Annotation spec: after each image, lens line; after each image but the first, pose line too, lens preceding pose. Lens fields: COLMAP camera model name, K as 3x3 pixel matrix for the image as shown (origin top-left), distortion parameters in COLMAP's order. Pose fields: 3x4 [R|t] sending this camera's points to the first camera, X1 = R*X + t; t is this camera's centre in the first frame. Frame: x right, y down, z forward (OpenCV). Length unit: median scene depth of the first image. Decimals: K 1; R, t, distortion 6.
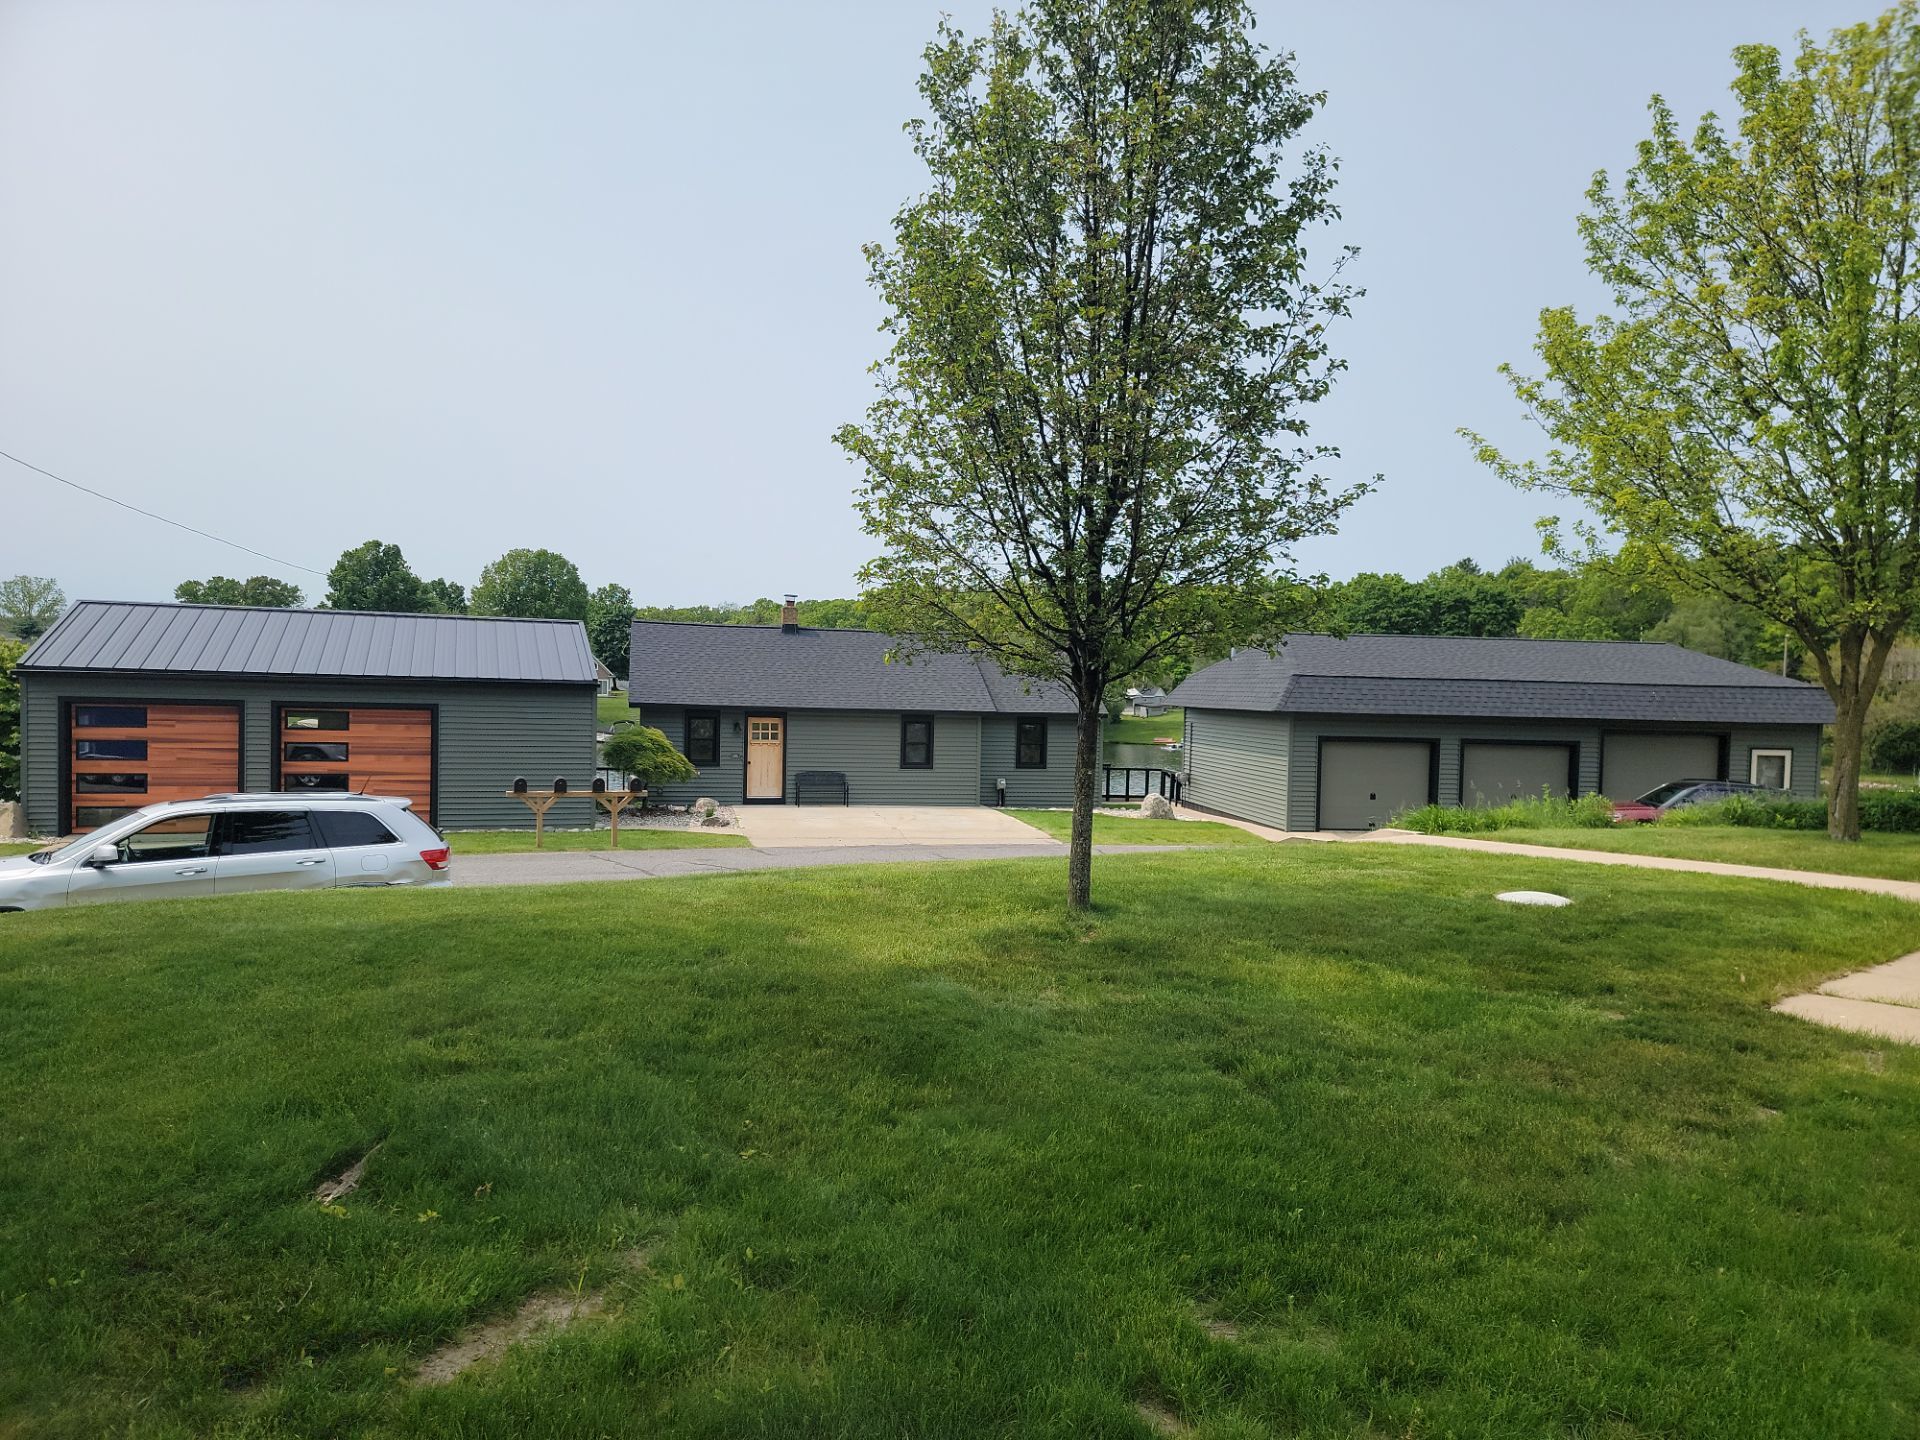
lens RADIAL K [[1338.1, 0, 957.3], [0, 1338.1, 734.5], [0, 0, 1]] dist [0.106405, -0.104436]
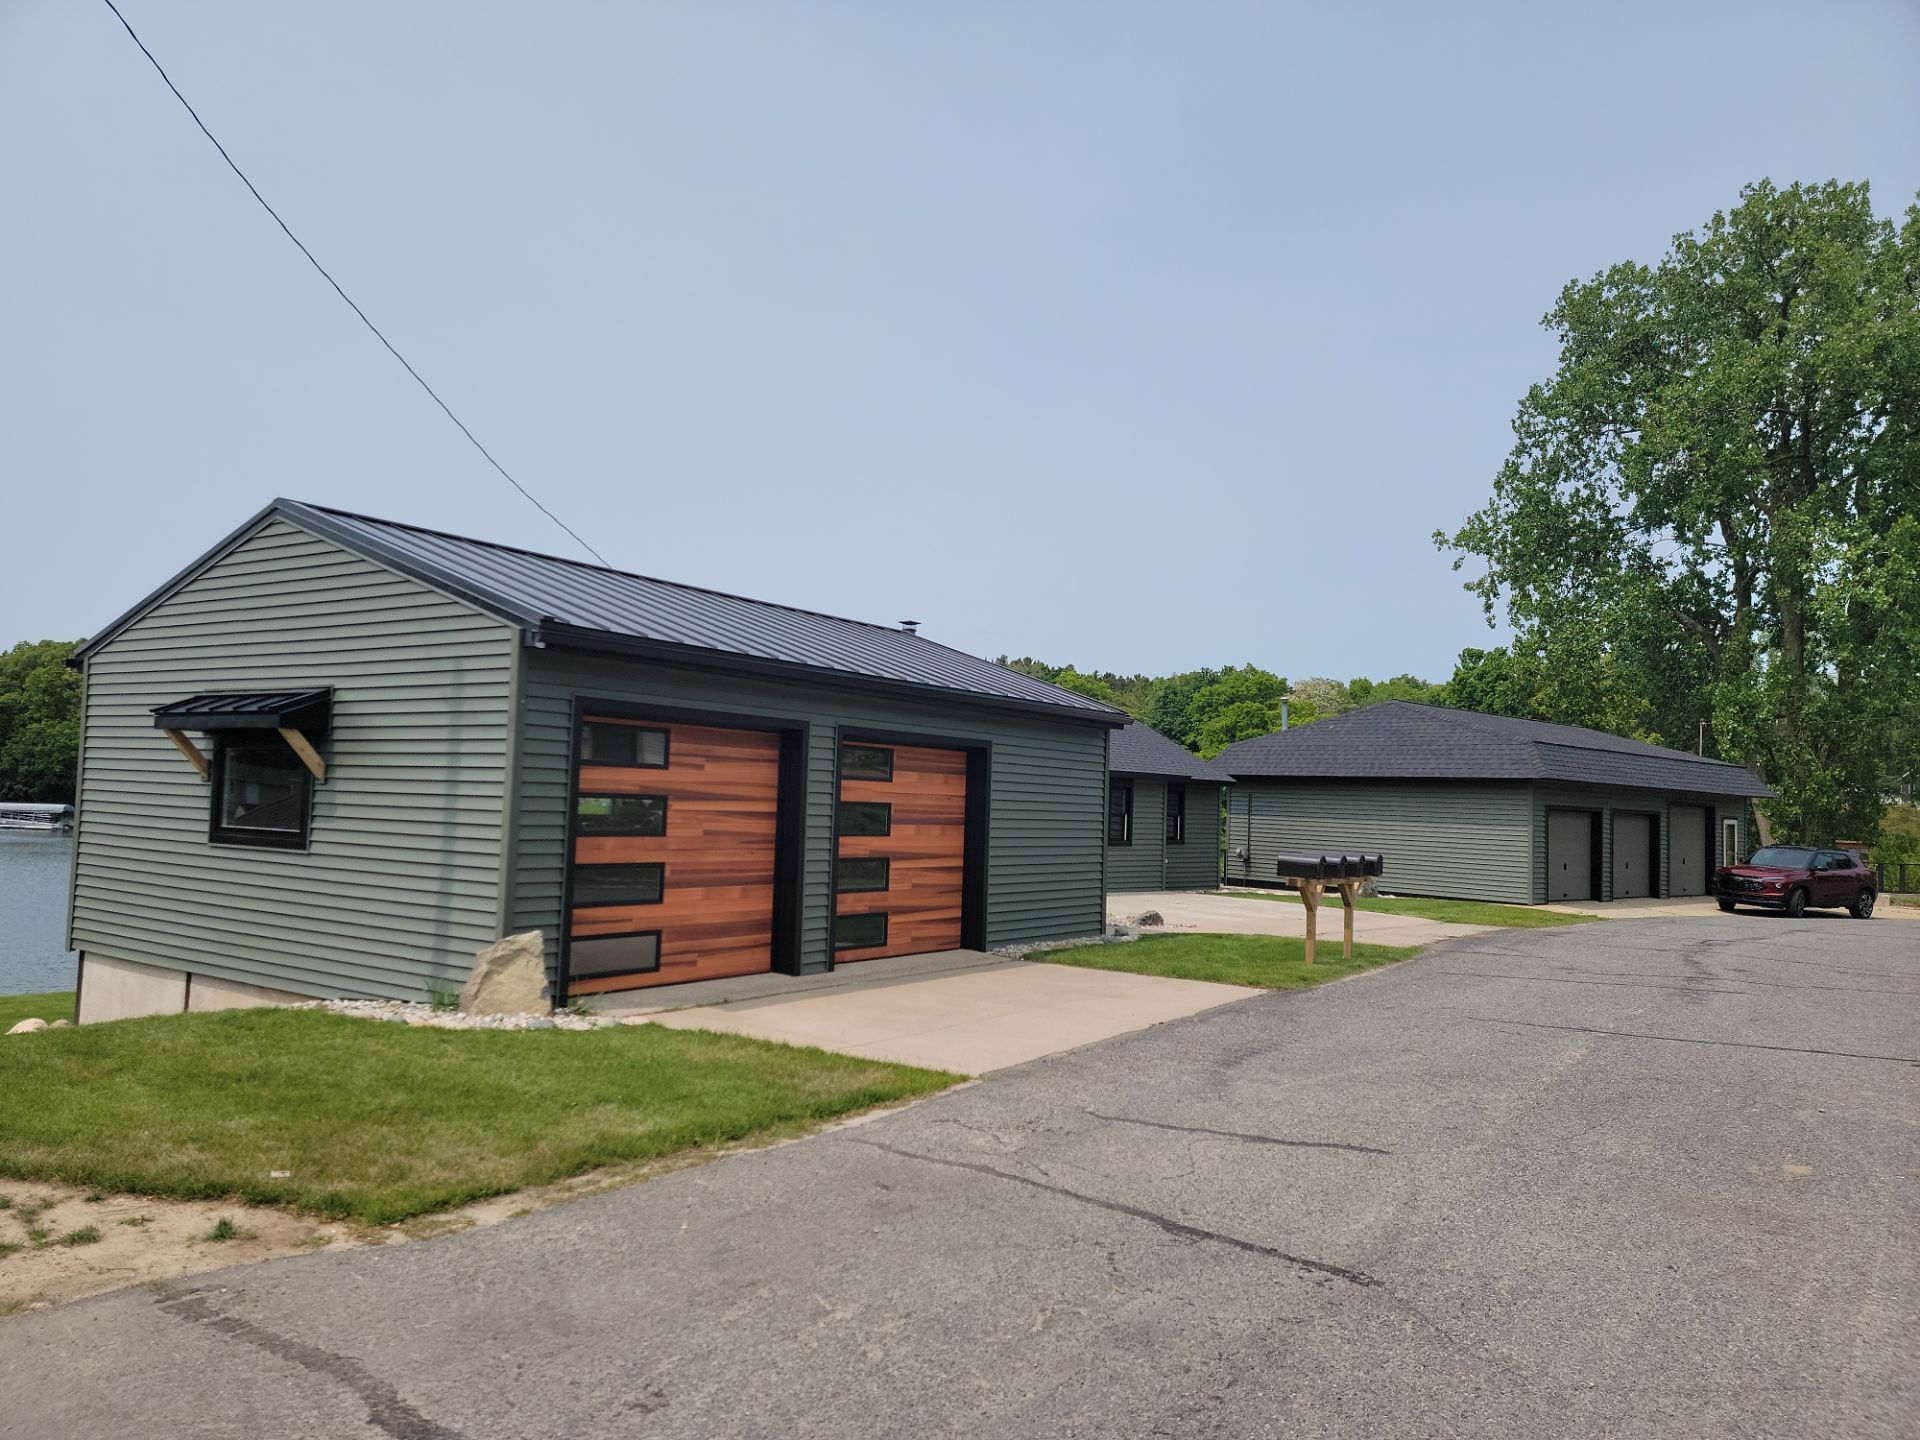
lens RADIAL K [[1338.1, 0, 957.3], [0, 1338.1, 734.5], [0, 0, 1]] dist [0.106405, -0.104436]
pose [[0.815240, 0.033849, 0.578133, -0.606486], [0.004121, 0.997926, -0.064238, 0.010833], [-0.579108, 0.054752, 0.813410, 0.419520]]
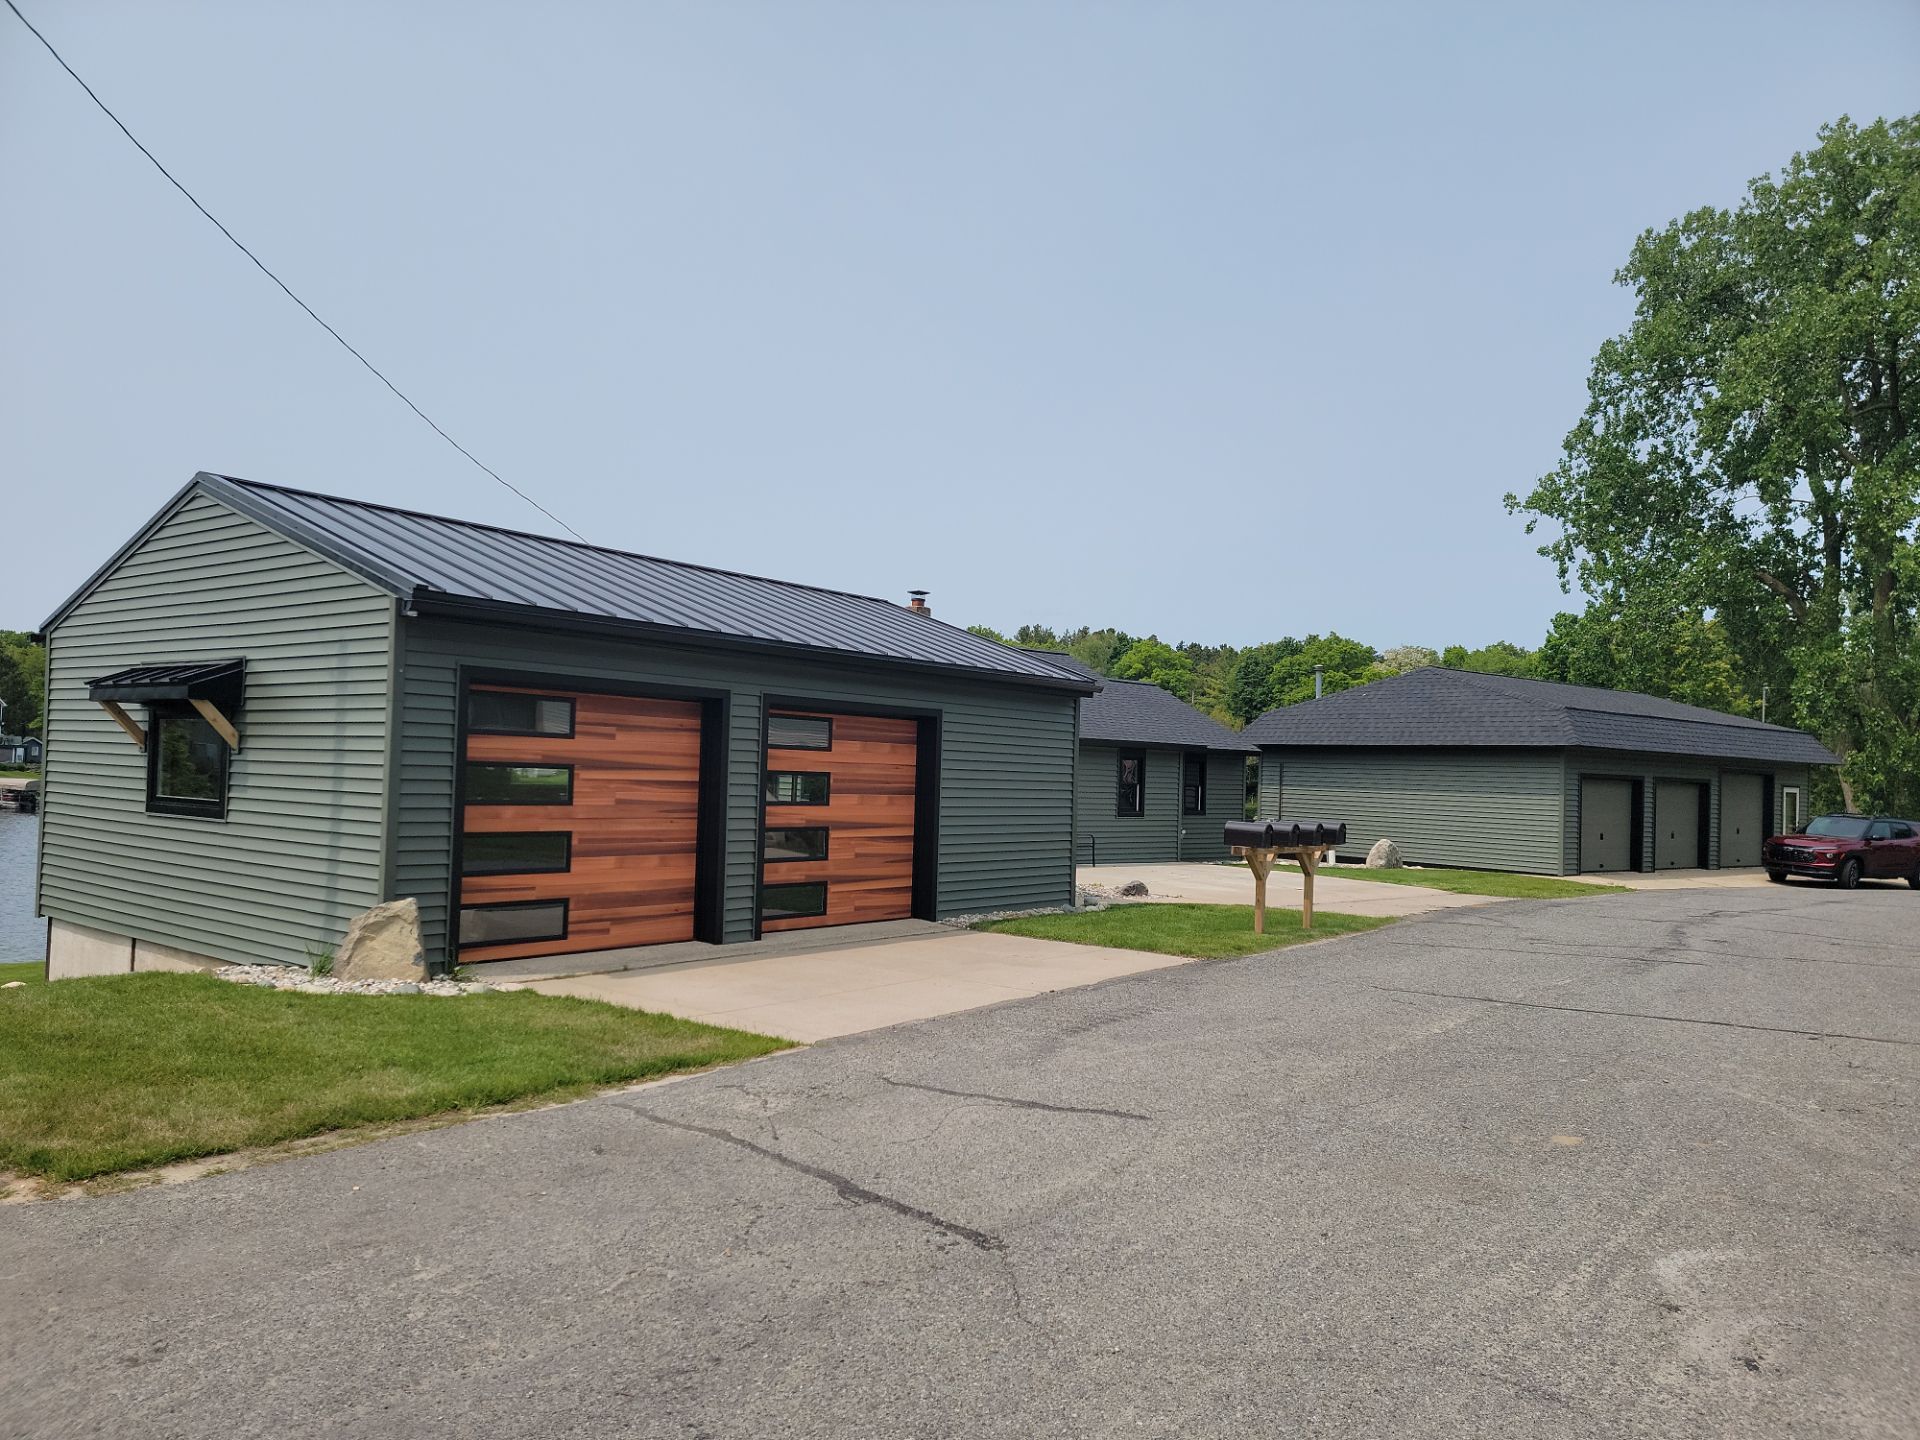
lens RADIAL K [[1342.9, 0, 974.0], [0, 1342.9, 739.3], [0, 0, 1]] dist [0.090927, -0.079810]
pose [[0.846483, 0.015893, 0.532179, -0.561780], [0.006947, 0.999140, -0.040887, 0.012578], [-0.532371, 0.038307, 0.845644, 0.393098]]
